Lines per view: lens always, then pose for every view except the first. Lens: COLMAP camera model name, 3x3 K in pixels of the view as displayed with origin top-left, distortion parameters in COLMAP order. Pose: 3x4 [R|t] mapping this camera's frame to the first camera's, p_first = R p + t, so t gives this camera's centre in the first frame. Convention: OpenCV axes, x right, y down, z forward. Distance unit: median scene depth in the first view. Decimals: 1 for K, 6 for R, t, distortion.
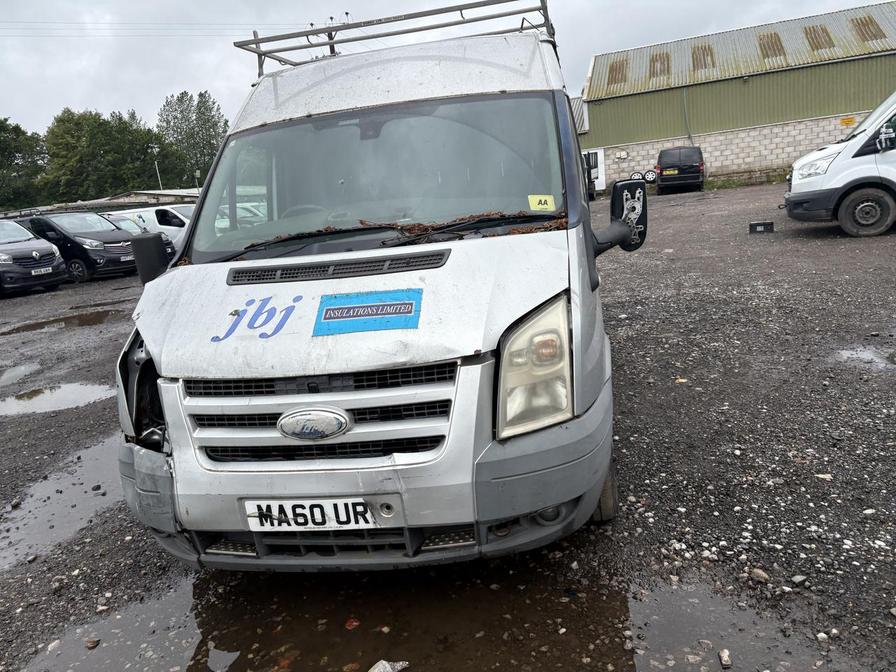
lens RADIAL K [[654.0, 0, 448.0], [0, 654.0, 336.0], [0, 0, 1]] dist [0.048210, -0.047949]
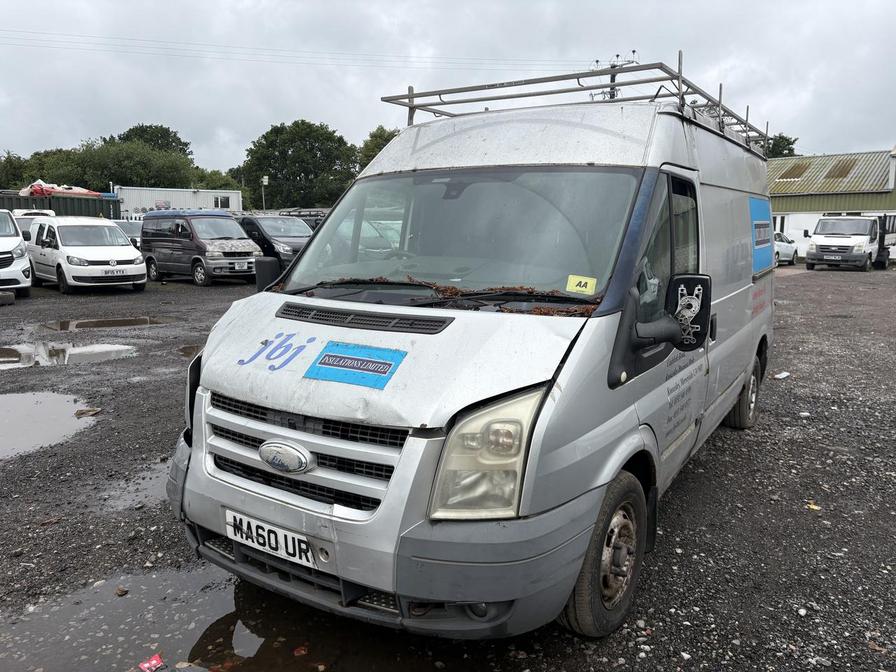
lens RADIAL K [[654.0, 0, 448.0], [0, 654.0, 336.0], [0, 0, 1]] dist [0.048210, -0.047949]
pose [[0.917790, 0.178336, -0.354766, 0.373484], [-0.193347, 0.981105, -0.007008, -0.101576], [0.346813, 0.075025, 0.934929, 0.057320]]
